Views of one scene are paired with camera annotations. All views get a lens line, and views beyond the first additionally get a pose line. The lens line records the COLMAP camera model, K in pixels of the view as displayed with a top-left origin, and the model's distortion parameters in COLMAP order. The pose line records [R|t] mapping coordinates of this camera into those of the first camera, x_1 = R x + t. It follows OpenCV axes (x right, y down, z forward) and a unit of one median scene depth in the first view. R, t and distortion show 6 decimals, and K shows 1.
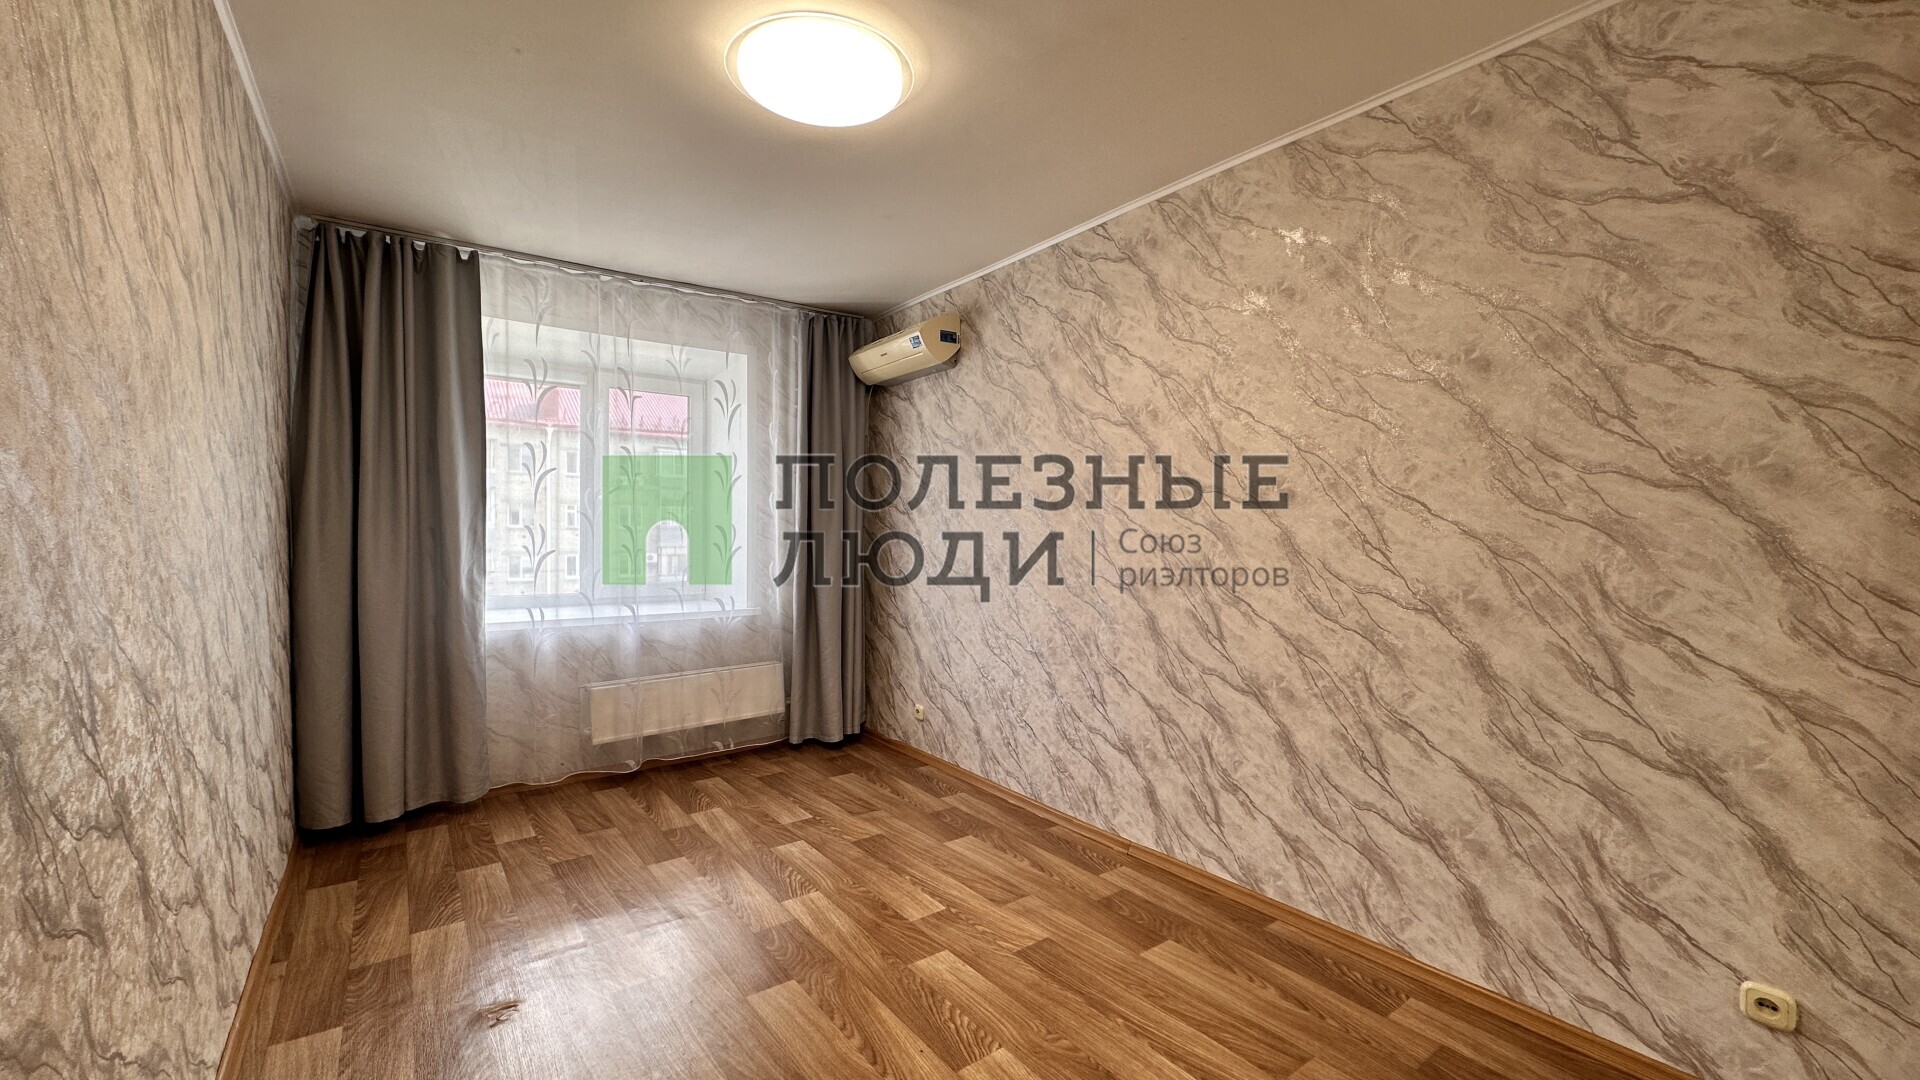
lens RADIAL K [[763.9, 0, 960.0], [0, 763.9, 540.0], [0, 0, 1]] dist [-0.001054, 0.000289]
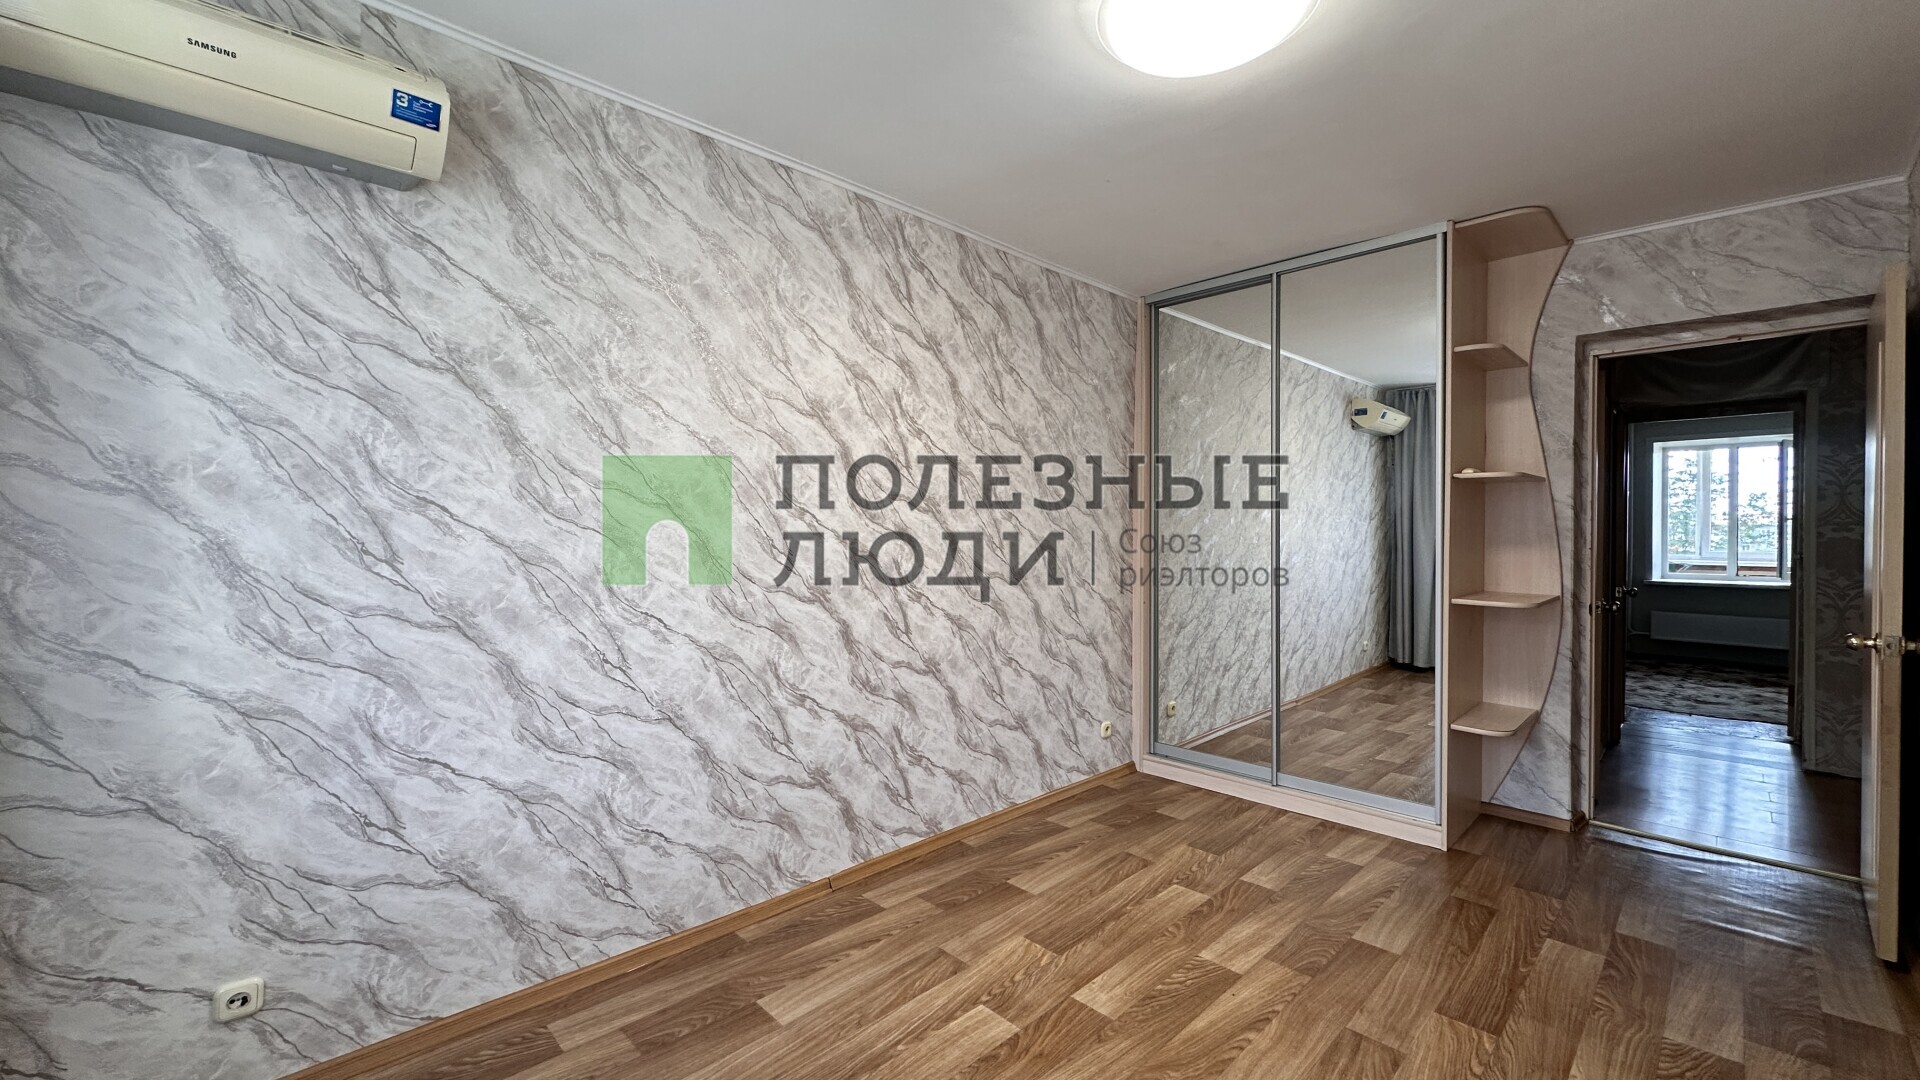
lens RADIAL K [[763.9, 0, 960.0], [0, 763.9, 540.0], [0, 0, 1]] dist [-0.001054, 0.000289]
pose [[-0.135033, -0.014078, 0.990741, -0.782077], [0.010026, 0.999828, 0.015574, -0.022123], [-0.990790, 0.012037, -0.134869, 1.087273]]
